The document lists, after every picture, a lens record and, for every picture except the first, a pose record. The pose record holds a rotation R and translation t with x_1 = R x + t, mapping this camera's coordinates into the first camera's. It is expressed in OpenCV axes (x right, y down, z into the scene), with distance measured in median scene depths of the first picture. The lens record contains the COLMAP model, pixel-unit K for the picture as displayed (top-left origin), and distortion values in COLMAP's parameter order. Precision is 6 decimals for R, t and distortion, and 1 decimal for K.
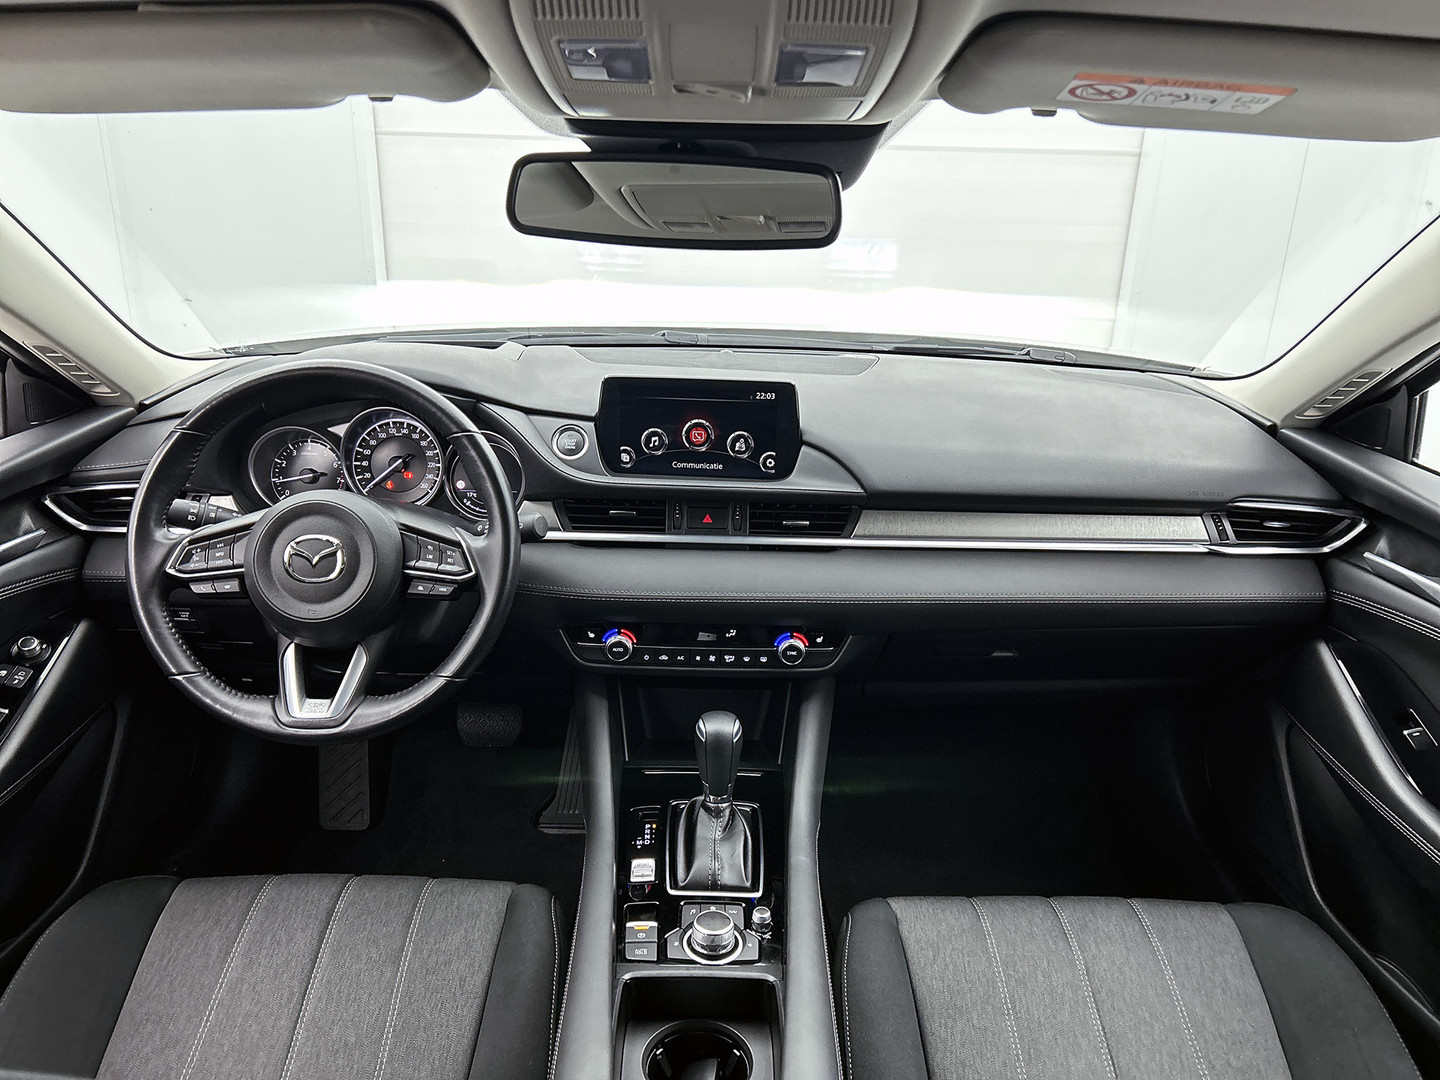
lens RADIAL K [[1055.6, 0, 720.0], [0, 1055.6, 540.0], [0, 0, 1]] dist [0.005365, 0.002536]
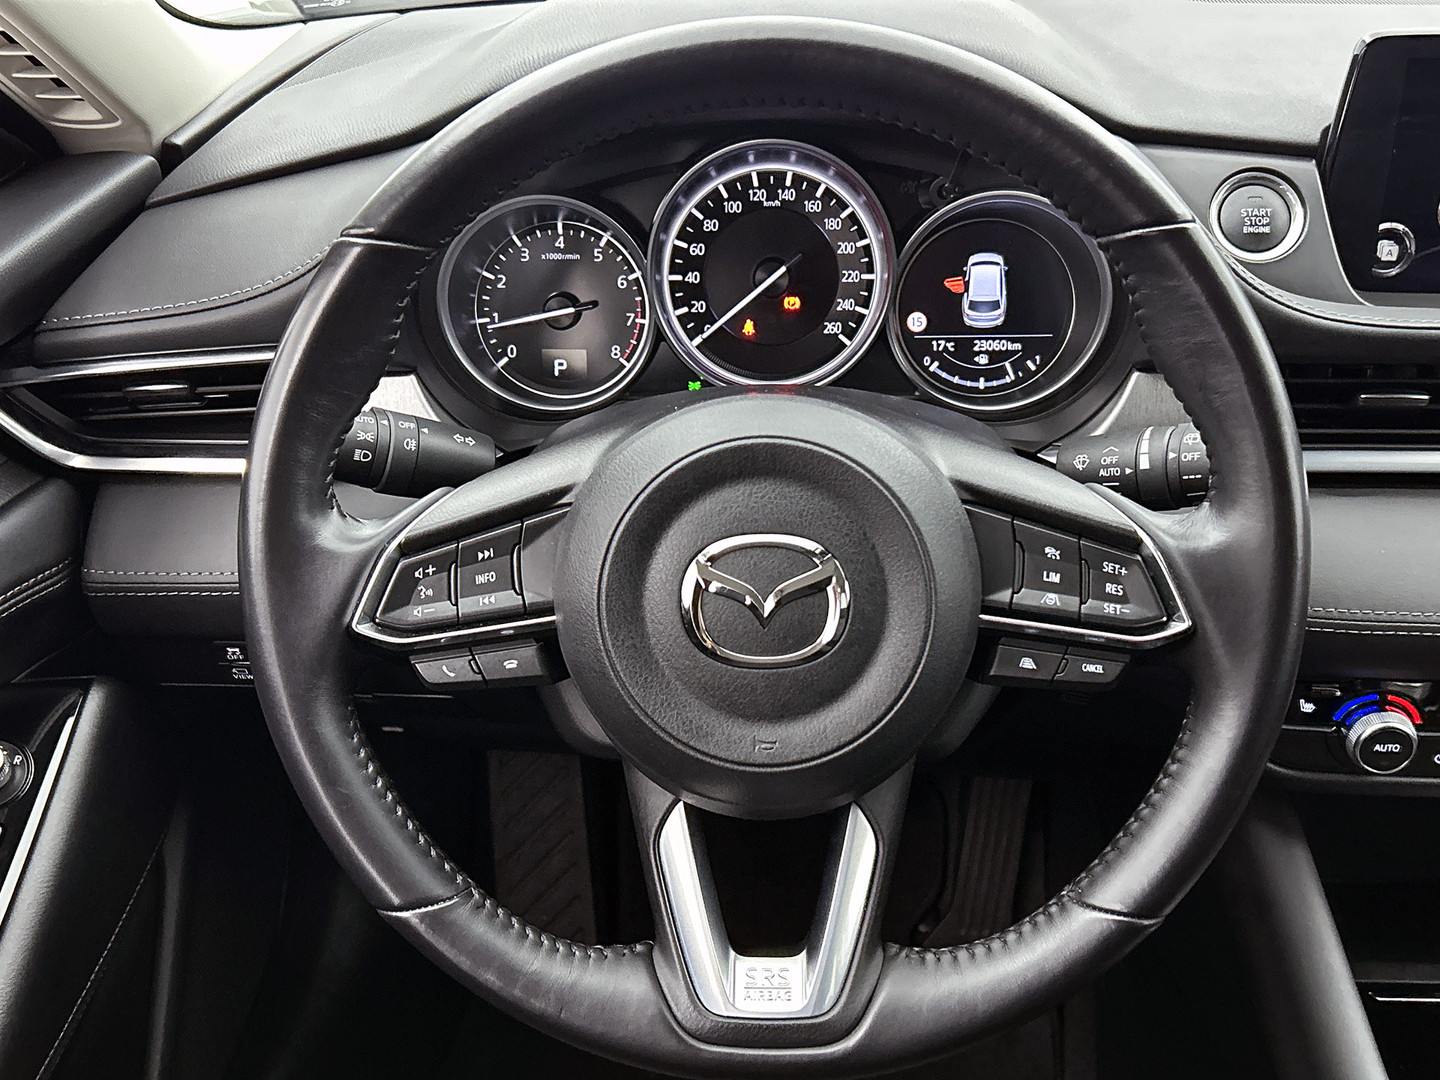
lens RADIAL K [[1558.4, 0, 720.0], [0, 1558.4, 540.0], [0, 0, 1]] dist [0.163711, -0.376789]
pose [[0.996983, -0.009979, -0.076981, -0.344638], [0.022206, 0.986923, 0.159653, -0.084836], [0.074381, -0.160881, 0.984167, 0.461870]]
